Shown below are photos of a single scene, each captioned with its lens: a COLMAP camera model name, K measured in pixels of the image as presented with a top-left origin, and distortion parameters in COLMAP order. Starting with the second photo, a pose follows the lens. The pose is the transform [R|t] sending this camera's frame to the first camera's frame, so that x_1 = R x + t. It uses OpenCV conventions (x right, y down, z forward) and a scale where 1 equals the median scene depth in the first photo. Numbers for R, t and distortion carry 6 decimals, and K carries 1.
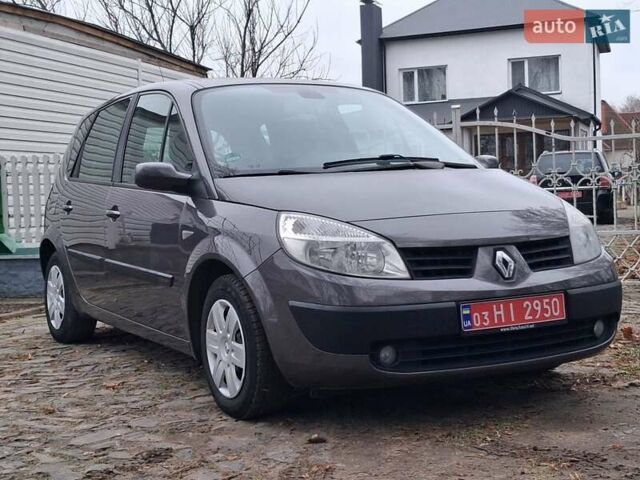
lens RADIAL K [[974.9, 0, 320.0], [0, 974.9, 240.0], [0, 0, 1]] dist [0.251884, -0.882046]
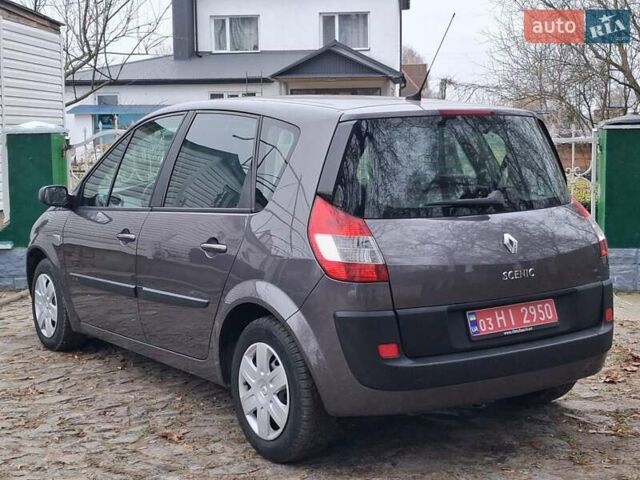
lens RADIAL K [[974.9, 0, 320.0], [0, 974.9, 240.0], [0, 0, 1]] dist [0.251884, -0.882046]
pose [[0.976580, -0.000226, 0.215155, -0.260392], [-0.012199, 0.998333, 0.056420, -0.087561], [-0.214809, -0.057723, 0.974949, 0.064792]]
